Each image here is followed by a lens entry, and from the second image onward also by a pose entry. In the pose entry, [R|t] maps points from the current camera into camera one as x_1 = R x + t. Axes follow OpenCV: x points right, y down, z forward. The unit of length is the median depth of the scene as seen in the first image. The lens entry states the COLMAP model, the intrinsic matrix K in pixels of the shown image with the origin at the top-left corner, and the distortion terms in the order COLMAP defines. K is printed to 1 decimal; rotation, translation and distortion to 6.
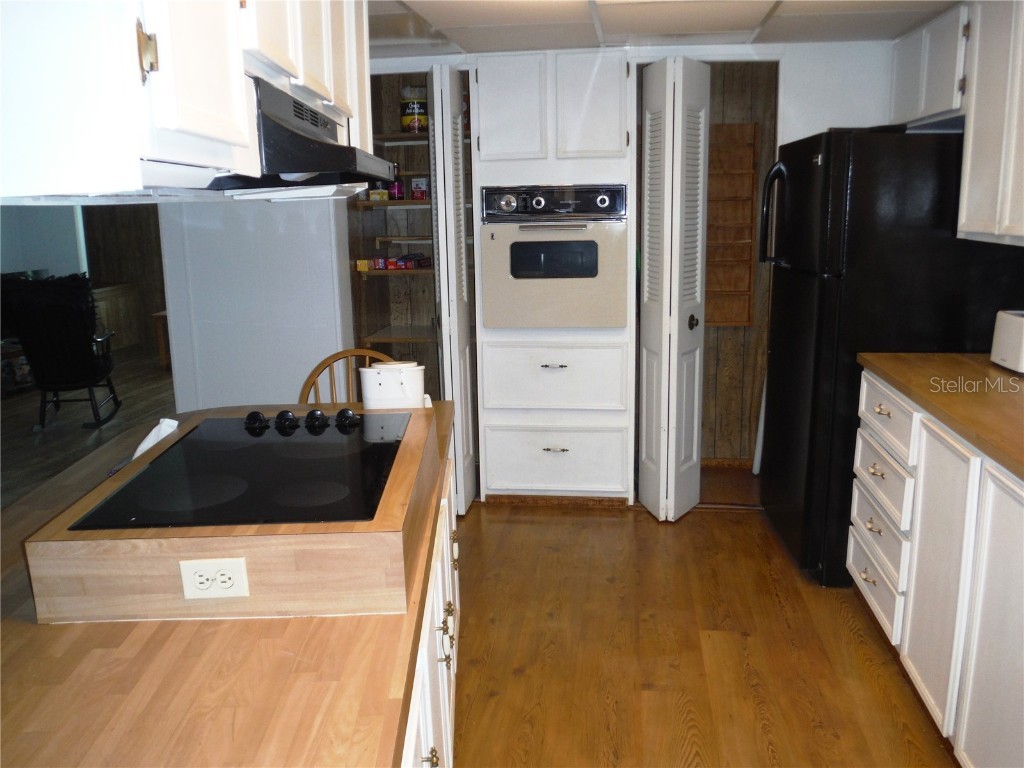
lens RADIAL K [[866.1, 0, 509.1], [0, 866.1, 388.9], [0, 0, 1]] dist [-0.080360, 0.049087]
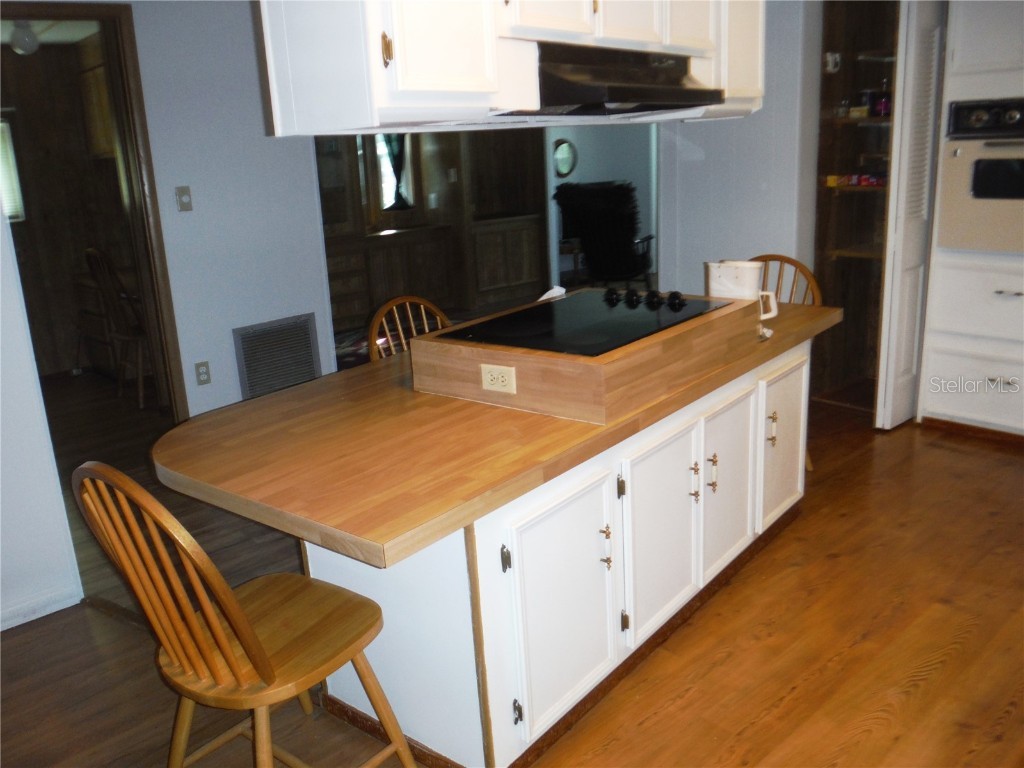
lens RADIAL K [[866.1, 0, 511.4], [0, 866.1, 385.1], [0, 0, 1]] dist [-0.080360, 0.049087]
pose [[0.763550, 0.160111, -0.625584, 0.347165], [-0.104402, 0.986637, 0.125092, 0.020560], [0.637253, -0.030201, 0.770063, -0.093247]]
